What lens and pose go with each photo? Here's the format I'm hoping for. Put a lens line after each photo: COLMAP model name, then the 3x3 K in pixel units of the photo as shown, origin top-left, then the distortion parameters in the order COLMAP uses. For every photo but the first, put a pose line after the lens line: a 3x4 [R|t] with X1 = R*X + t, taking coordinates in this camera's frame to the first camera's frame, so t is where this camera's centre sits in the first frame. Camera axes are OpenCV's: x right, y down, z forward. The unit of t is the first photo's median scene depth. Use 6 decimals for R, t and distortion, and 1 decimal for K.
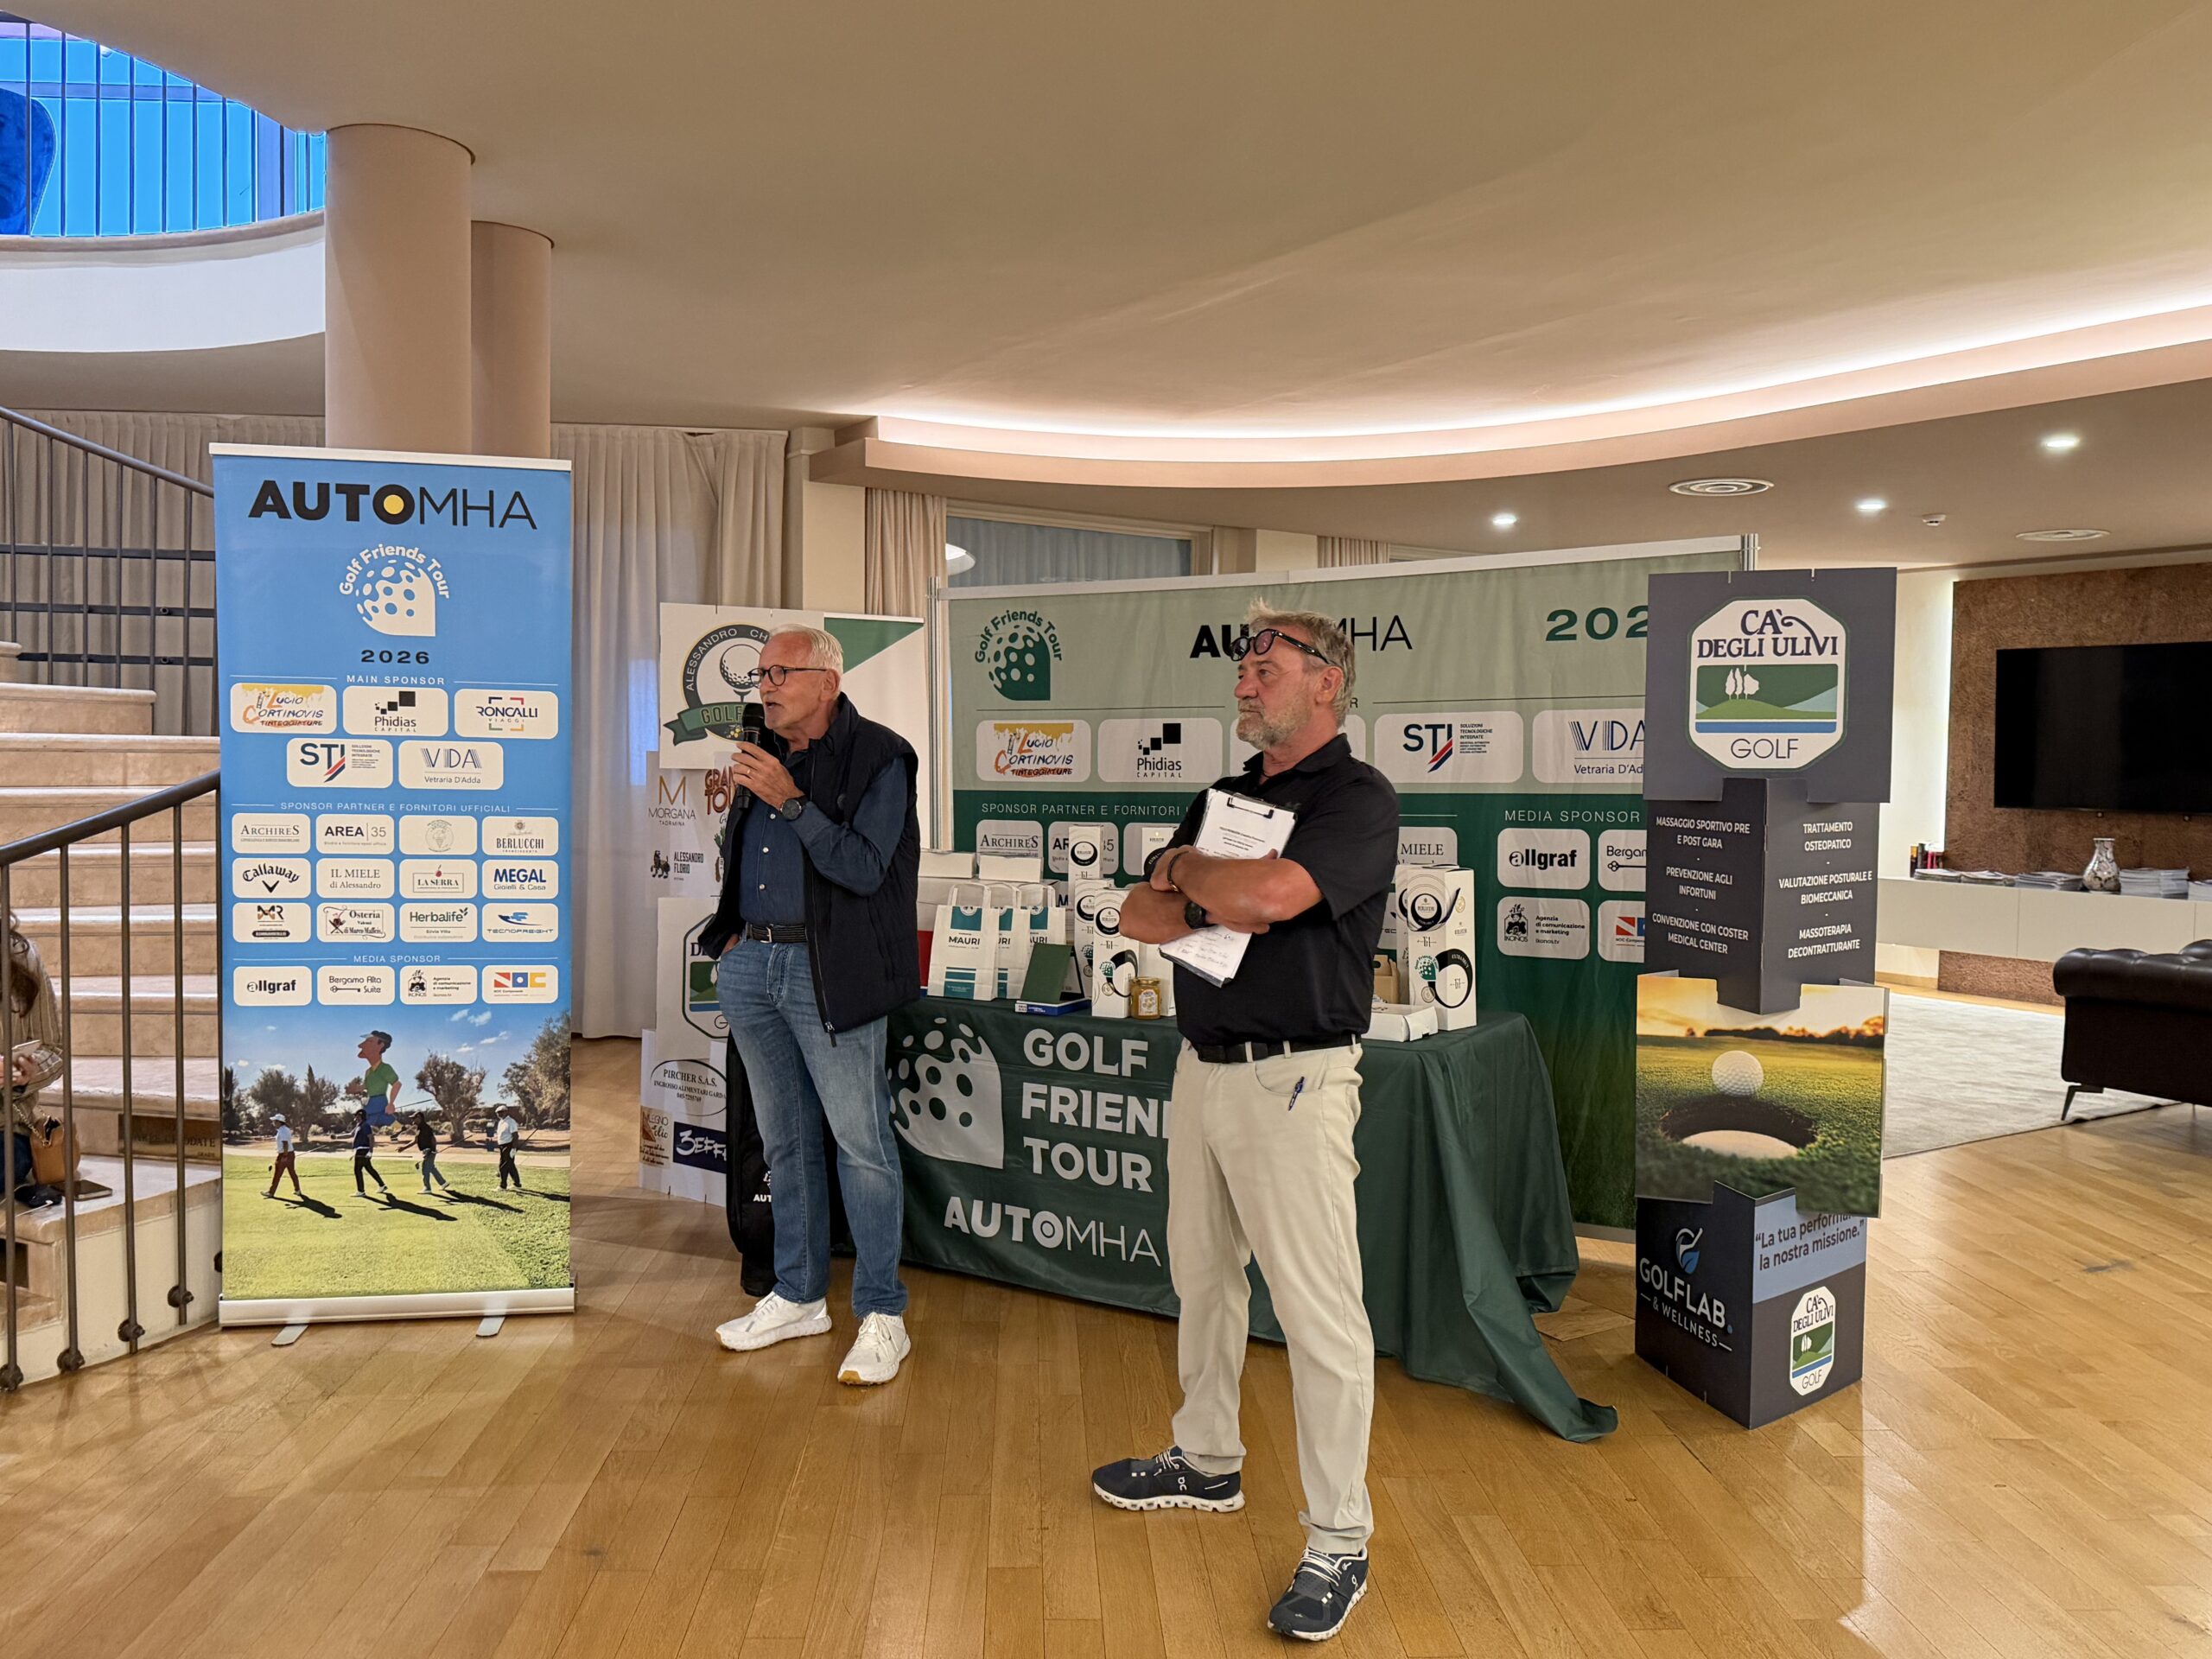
lens RADIAL K [[1753.9, 0, 1096.3], [0, 1753.9, 829.8], [0, 0, 1]] dist [0.187320, -0.443467]
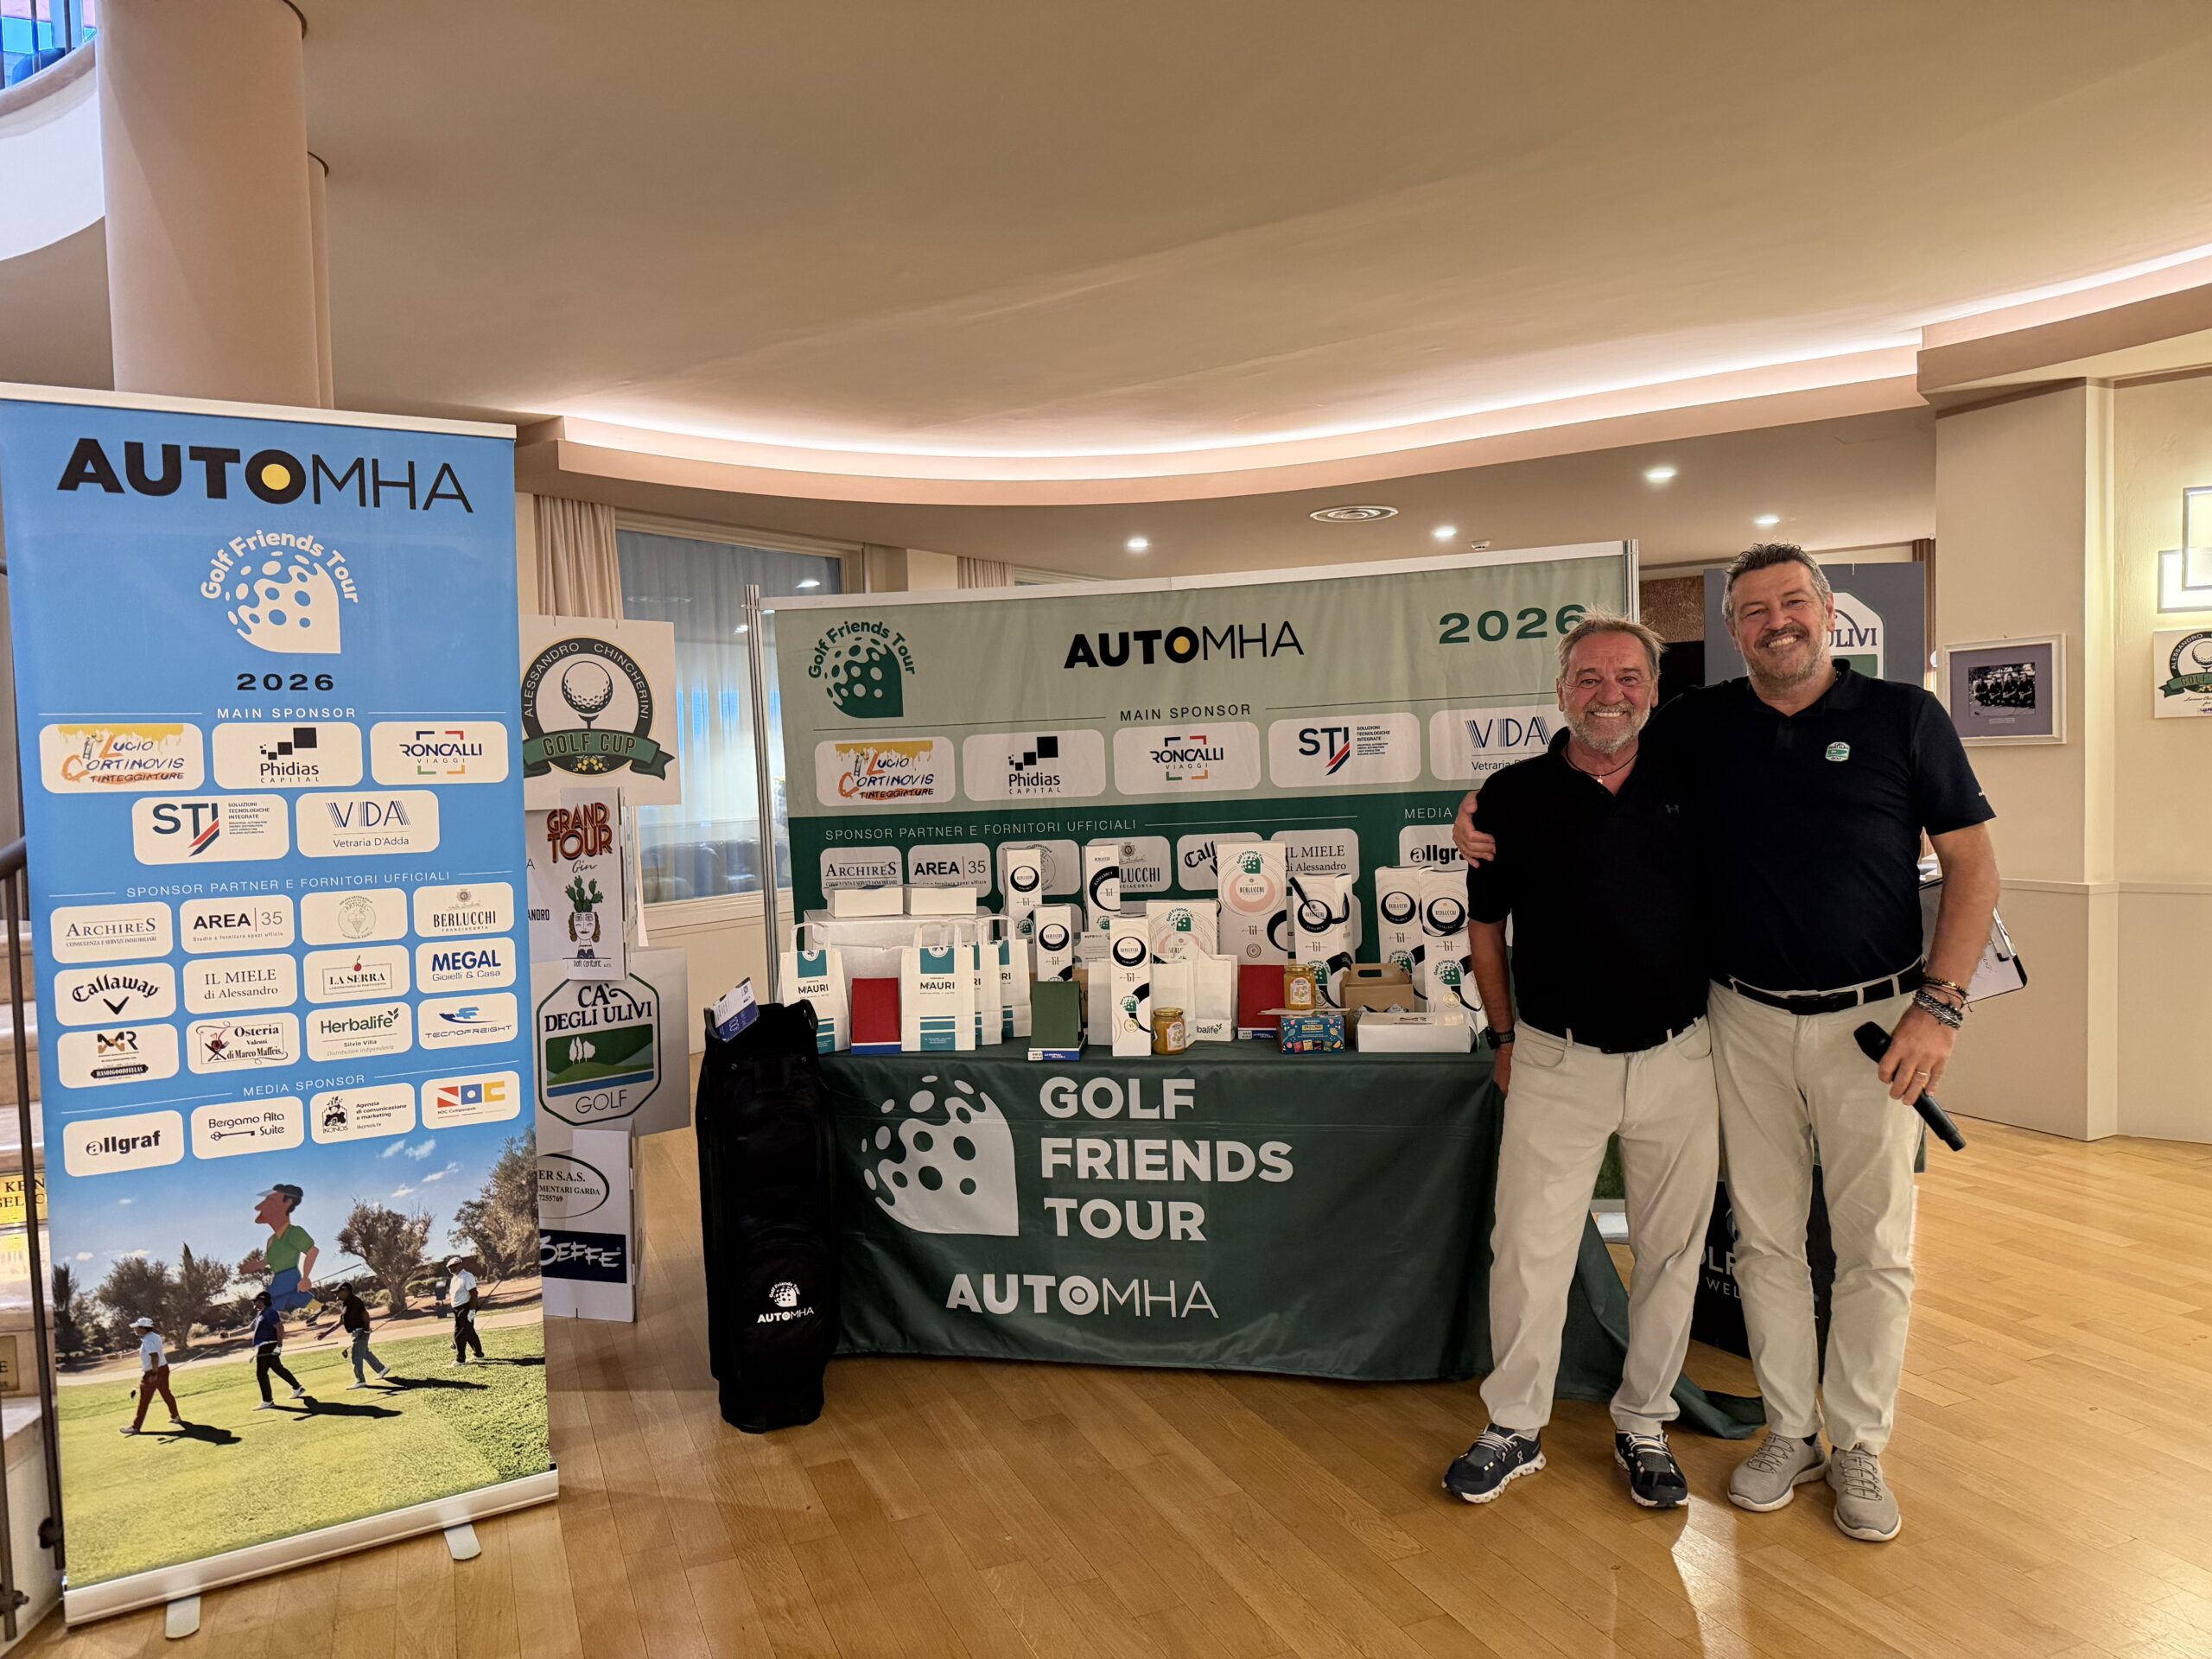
lens RADIAL K [[1553.2, 0, 1105.1], [0, 1553.2, 833.1], [0, 0, 1]] dist [0.101137, -0.142334]
pose [[0.931522, -0.057955, 0.359037, -0.309991], [0.056870, 0.998289, 0.013593, -0.023189], [-0.359211, 0.007757, 0.933224, 0.259611]]
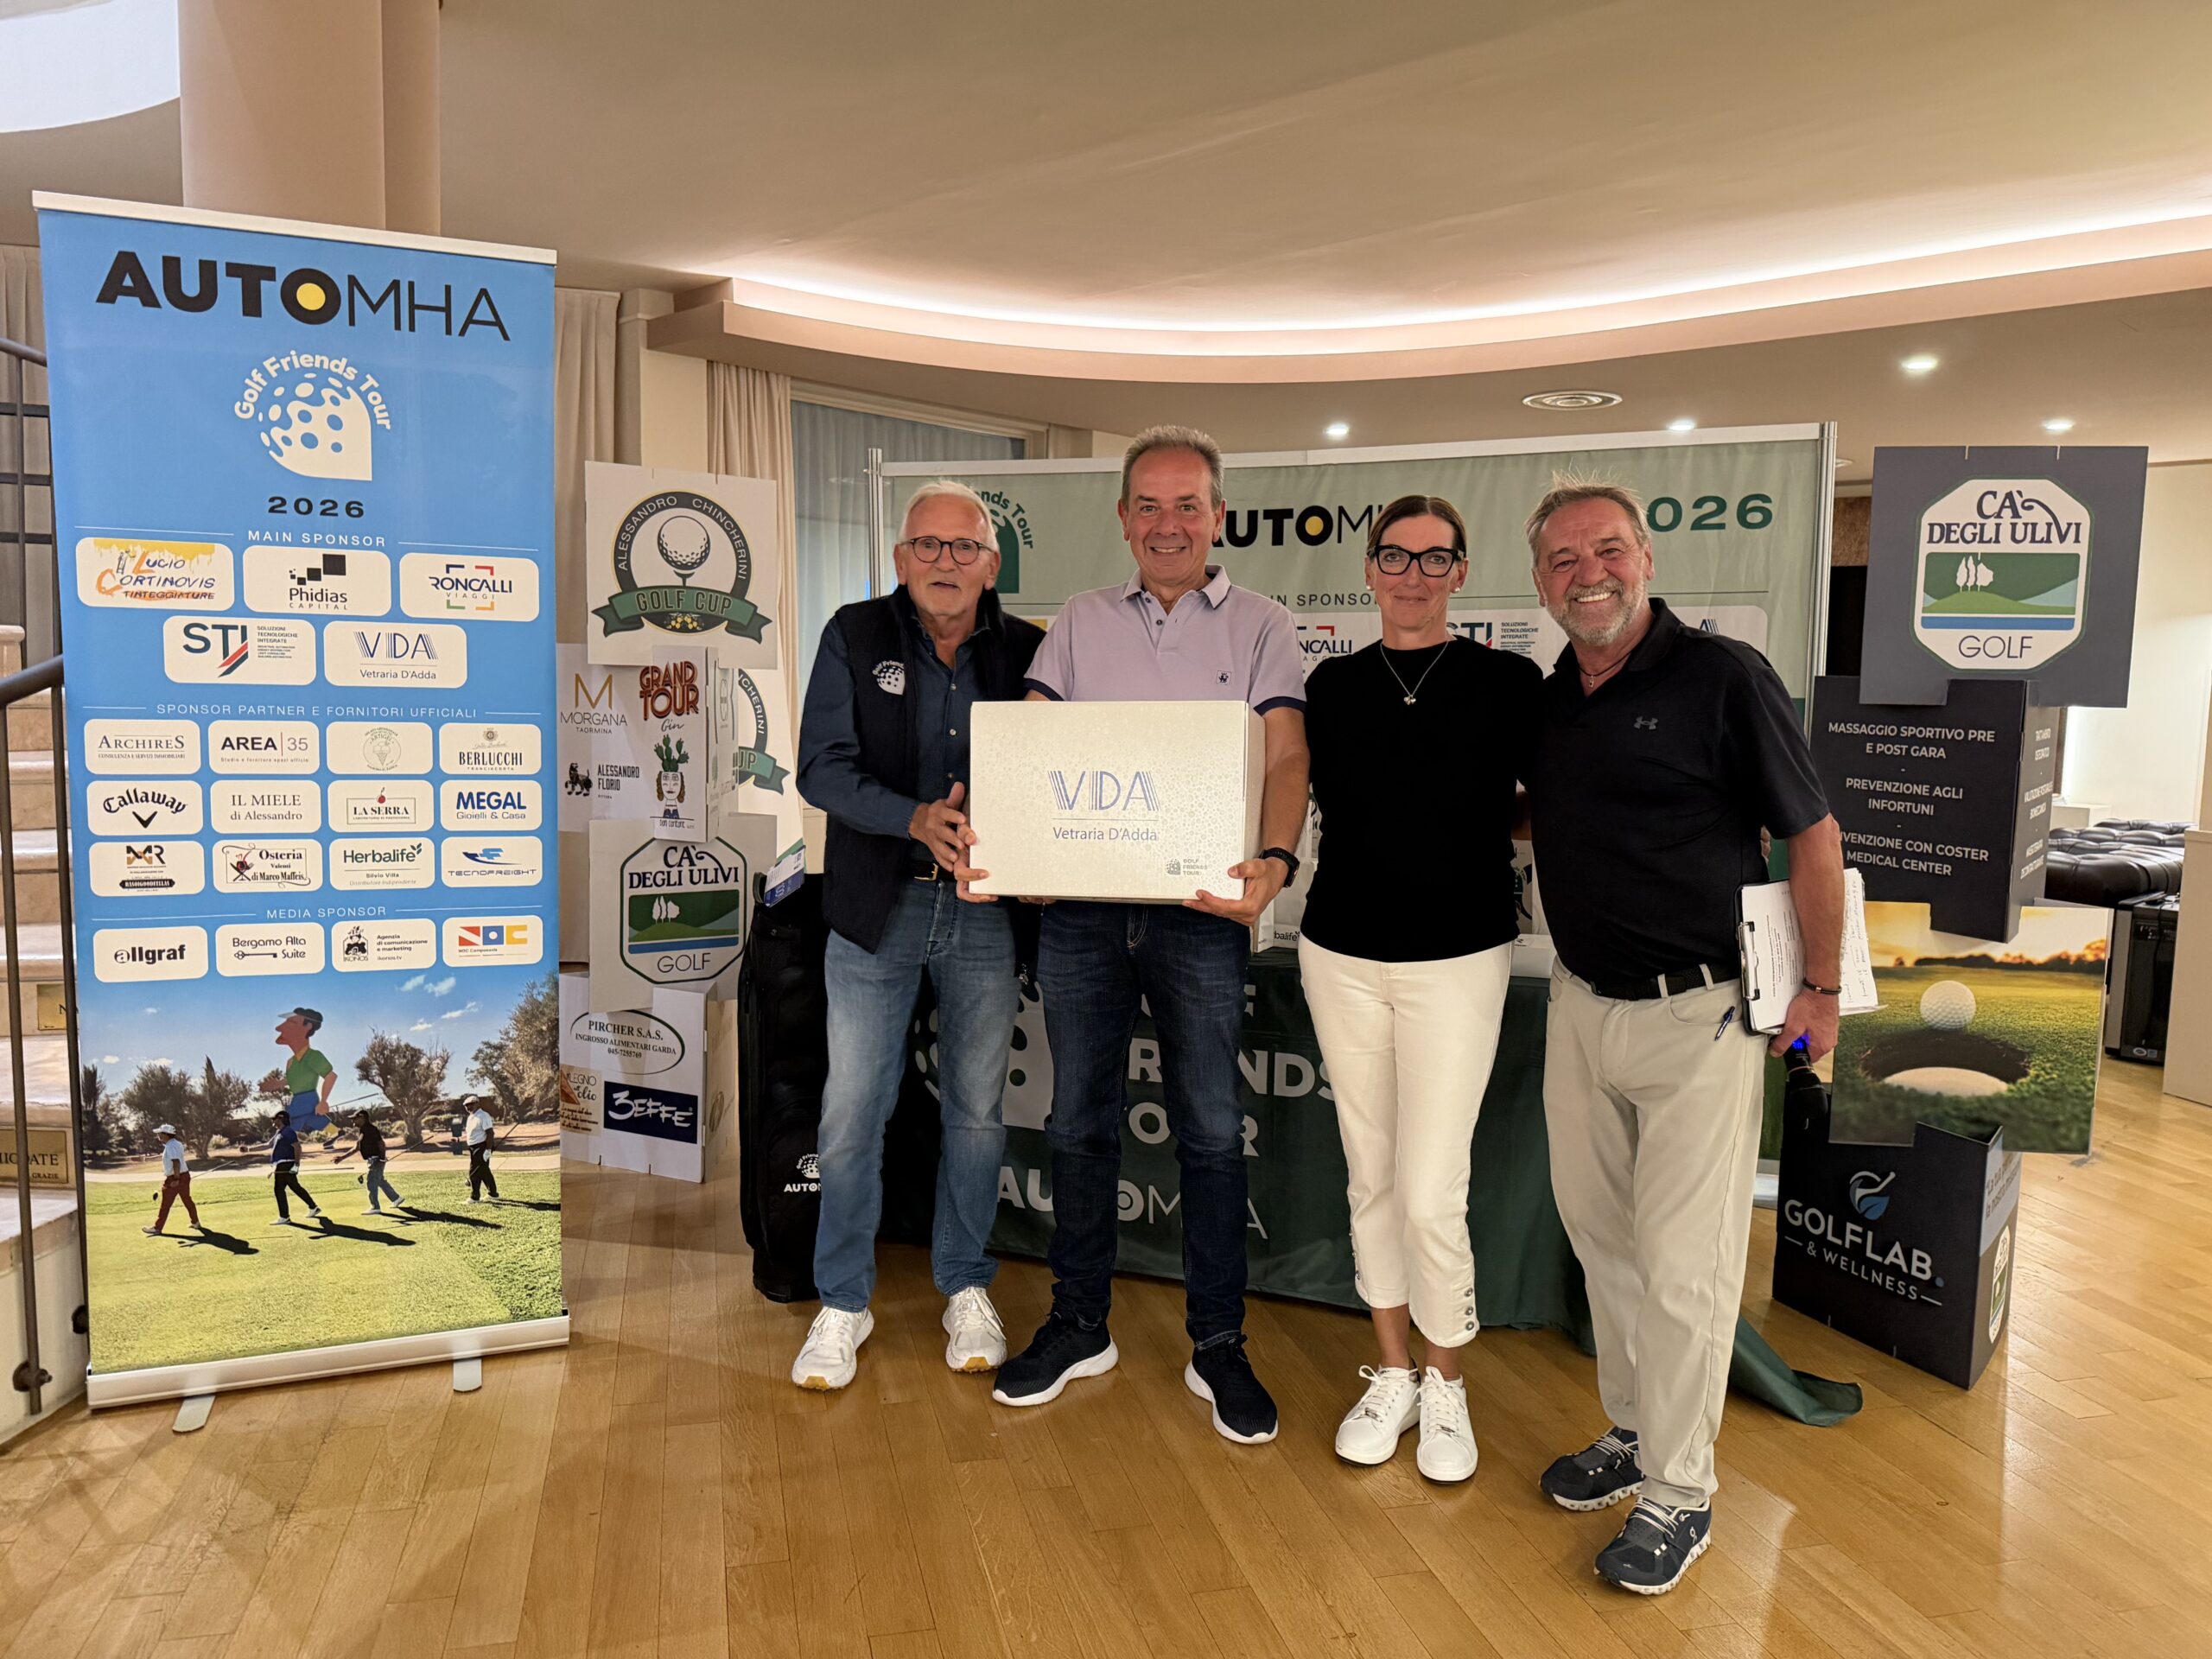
lens RADIAL K [[1578.8, 0, 1105.1], [0, 1578.8, 827.0], [0, 0, 1]] dist [0.110520, -0.191163]
pose [[0.977330, -0.014323, 0.211239, -0.212331], [0.001727, 0.998215, 0.059695, -0.003574], [-0.211717, -0.057976, 0.975610, 0.271459]]
